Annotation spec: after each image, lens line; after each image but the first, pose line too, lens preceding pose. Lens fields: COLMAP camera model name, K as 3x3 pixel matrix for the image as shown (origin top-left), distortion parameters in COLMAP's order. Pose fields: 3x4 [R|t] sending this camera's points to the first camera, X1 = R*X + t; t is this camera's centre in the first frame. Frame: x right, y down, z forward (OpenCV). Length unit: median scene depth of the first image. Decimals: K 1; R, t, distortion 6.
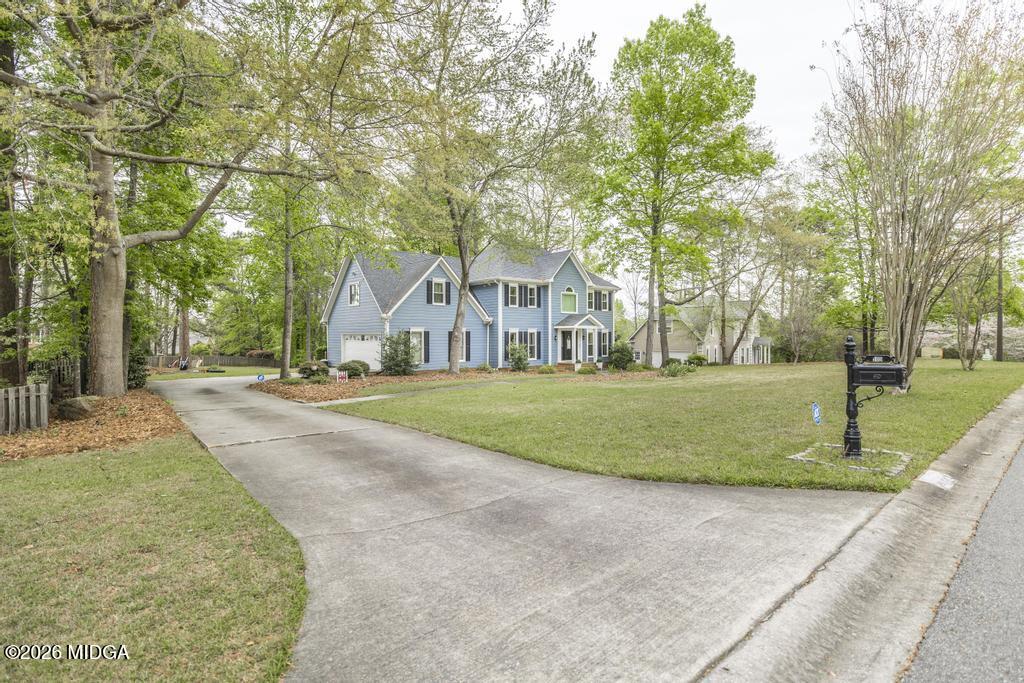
lens RADIAL K [[507.9, 0, 515.2], [0, 507.9, 339.1], [0, 0, 1]] dist [-0.001343, -0.000037]
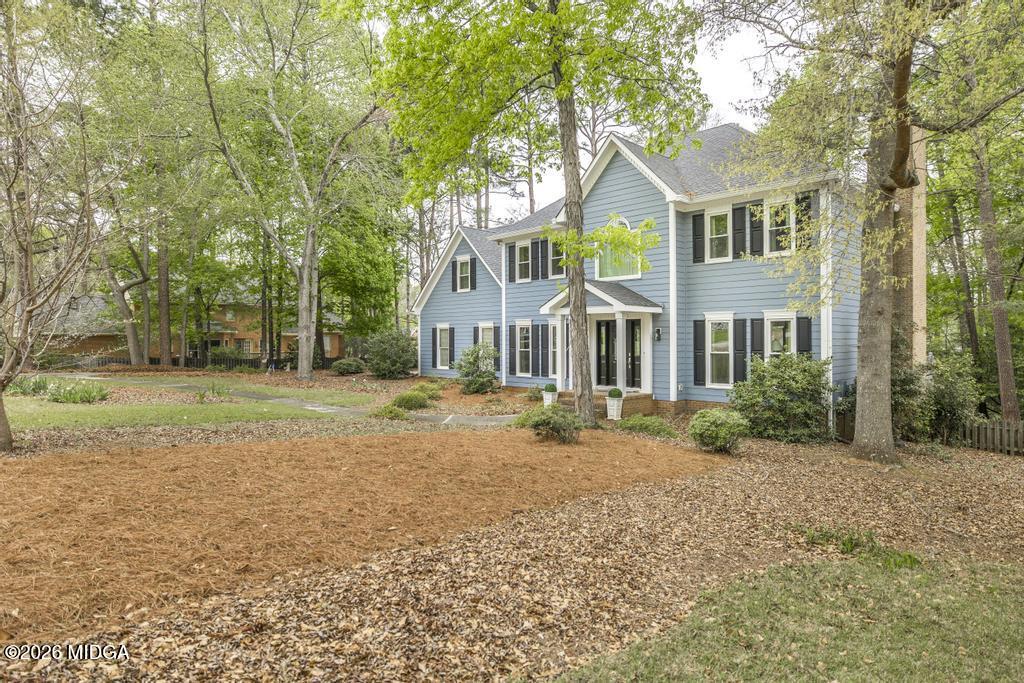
lens RADIAL K [[579.4, 0, 512.5], [0, 579.4, 343.6], [0, 0, 1]] dist [-0.008320, -0.000117]
pose [[0.056962, 0.007649, -0.998347, 0.656405], [-0.012069, 0.999903, 0.006973, 0.002284], [0.998303, 0.011652, 0.057049, 0.957432]]
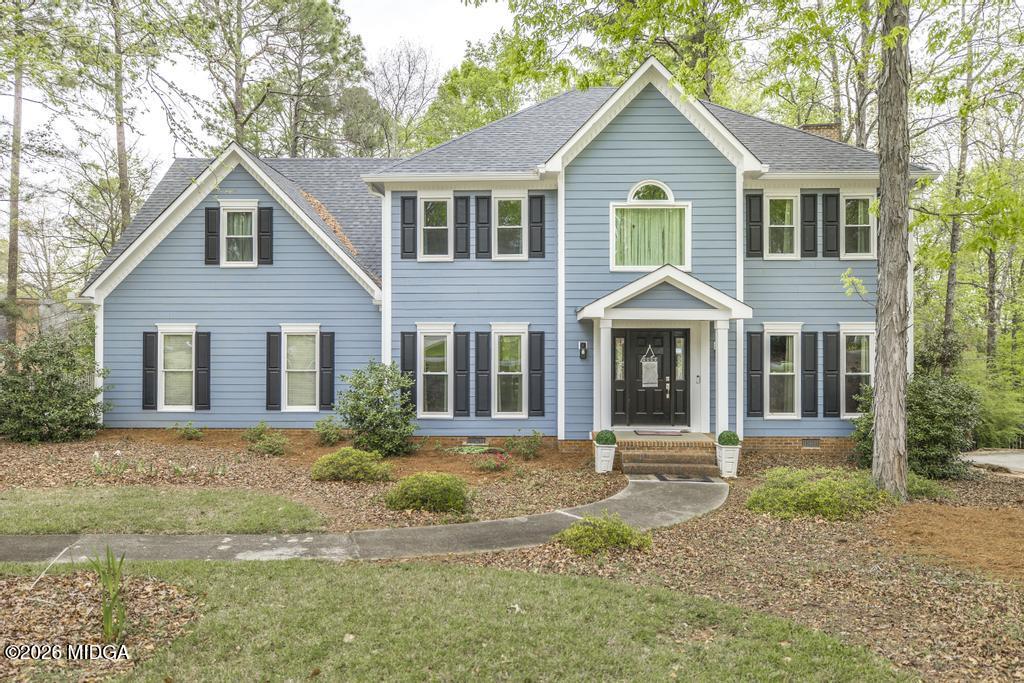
lens RADIAL K [[689.0, 0, 516.5], [0, 689.0, 348.5], [0, 0, 1]] dist [0.001885, 0.001684]
pose [[0.740021, -0.005287, -0.672563, 0.353077], [-0.012052, 0.999704, -0.021119, 0.006133], [0.672476, 0.023734, 0.739738, 0.698168]]
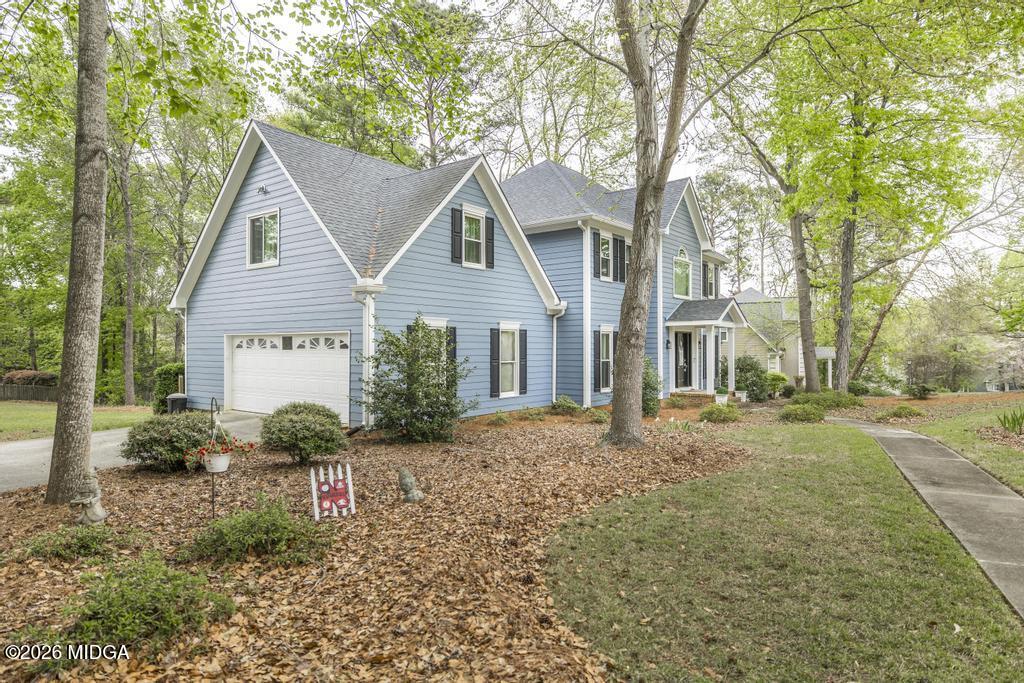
lens RADIAL K [[606.7, 0, 514.8], [0, 606.7, 341.7], [0, 0, 1]] dist [0.003955, 0.000730]
pose [[0.981281, 0.001694, 0.192574, -0.202092], [0.001825, 0.999835, -0.018096, 0.005707], [-0.192572, 0.018109, 0.981116, 0.451827]]
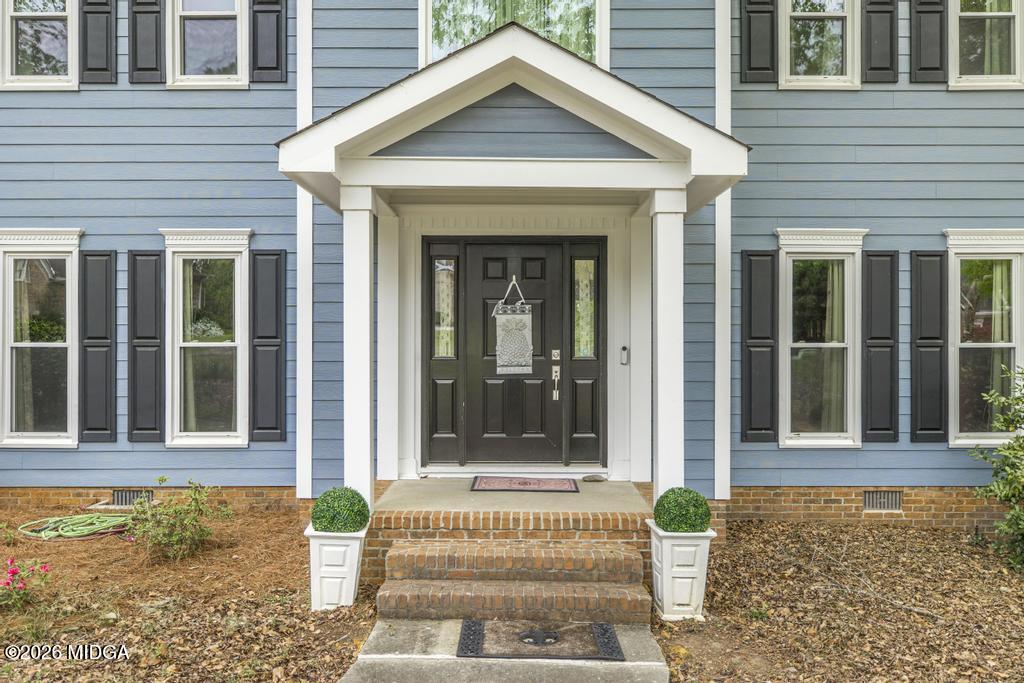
lens RADIAL K [[793.8, 0, 510.4], [0, 793.8, 347.4], [0, 0, 1]] dist [0.002109, -0.008271]
pose [[0.752962, -0.004100, -0.658051, 0.260059], [-0.011585, 0.999743, -0.019485, 0.017581], [0.657962, 0.022295, 0.752721, 0.922256]]
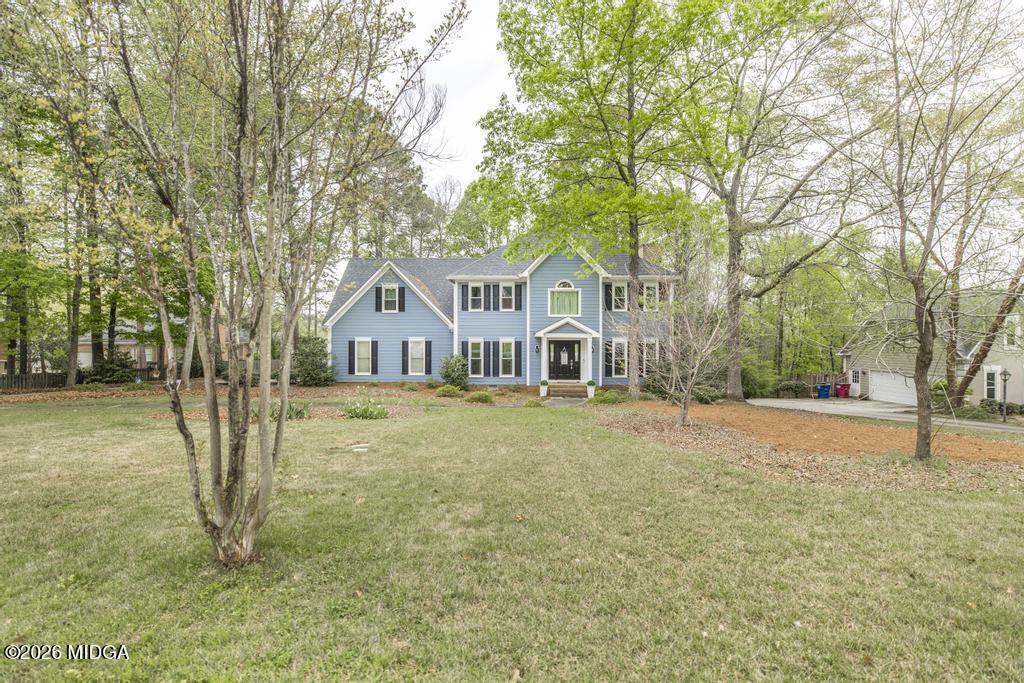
lens RADIAL K [[488.9, 0, 517.2], [0, 488.9, 342.7], [0, 0, 1]] dist [0.001255, 0.000093]
pose [[0.749030, -0.004650, -0.662520, 0.576049], [-0.012660, 0.999692, -0.021329, 0.004147], [0.662415, 0.024364, 0.748741, 0.454569]]
